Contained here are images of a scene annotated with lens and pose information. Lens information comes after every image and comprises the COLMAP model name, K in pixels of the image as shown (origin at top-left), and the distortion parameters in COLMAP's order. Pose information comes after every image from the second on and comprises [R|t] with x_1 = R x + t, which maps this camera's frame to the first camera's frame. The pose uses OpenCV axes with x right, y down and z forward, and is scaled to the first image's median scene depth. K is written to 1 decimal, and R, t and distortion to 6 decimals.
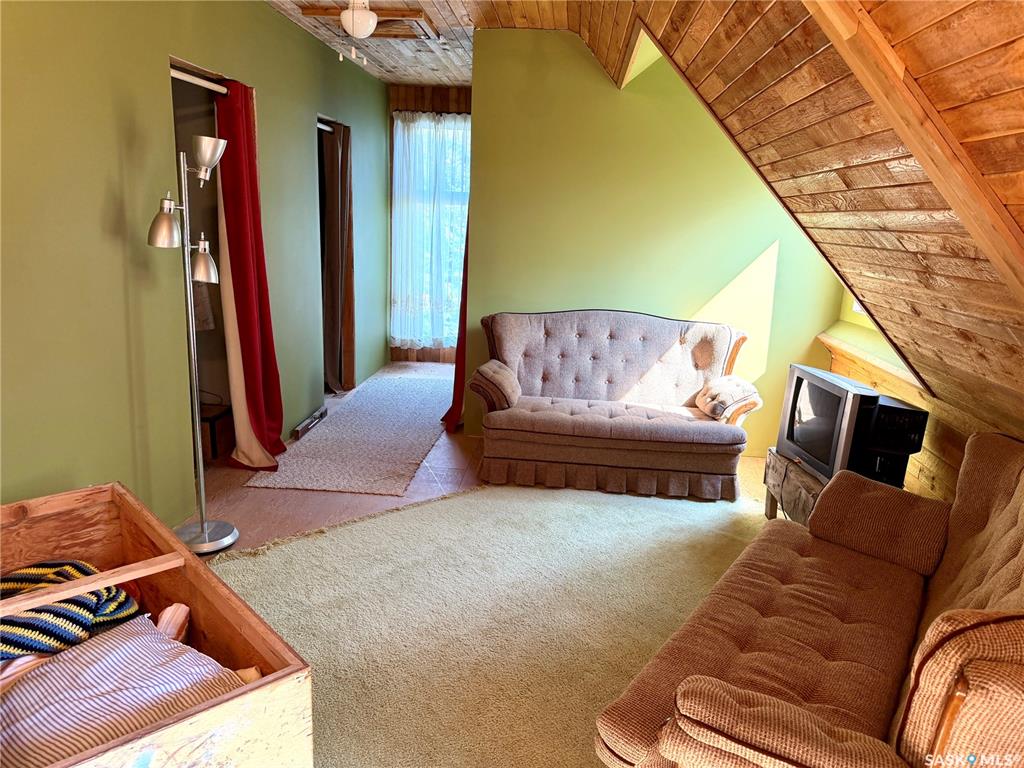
lens RADIAL K [[721.4, 0, 508.7], [0, 721.4, 381.6], [0, 0, 1]] dist [0.003403, -0.038033]
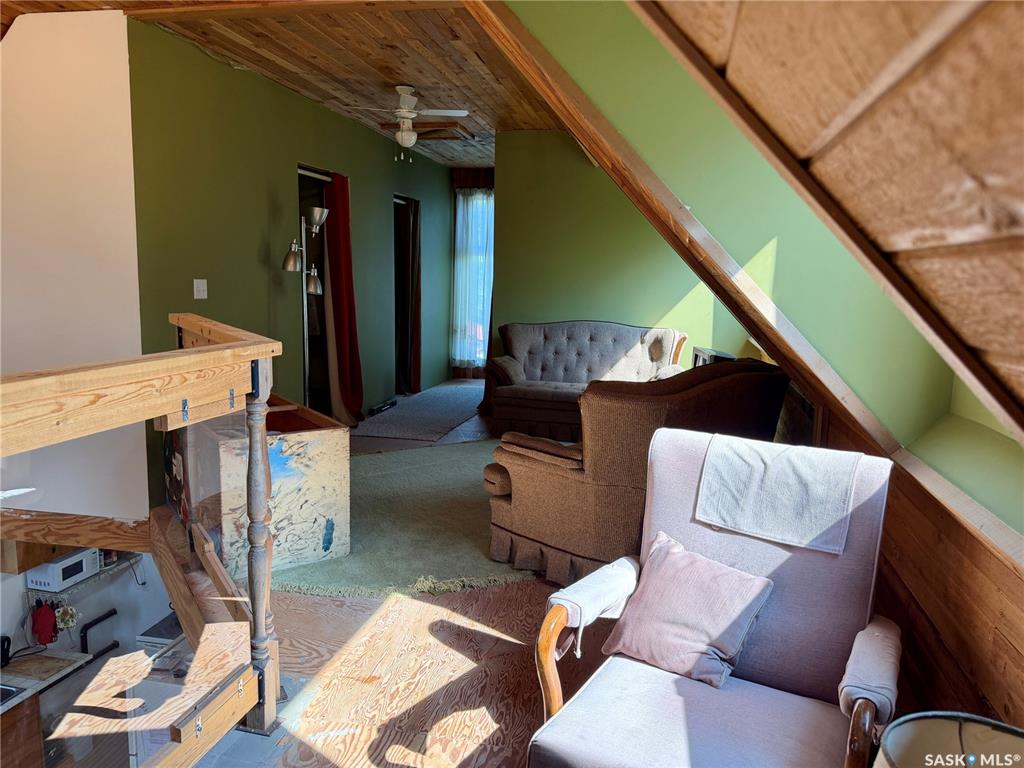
lens RADIAL K [[722.0, 0, 512.0], [0, 722.0, 384.0], [0, 0, 1]] dist [0.007438, -0.009328]
pose [[0.991036, -0.002684, -0.133567, 0.179369], [-0.009453, 0.995883, -0.090151, 0.153727], [0.133259, 0.090605, 0.986931, -0.399158]]
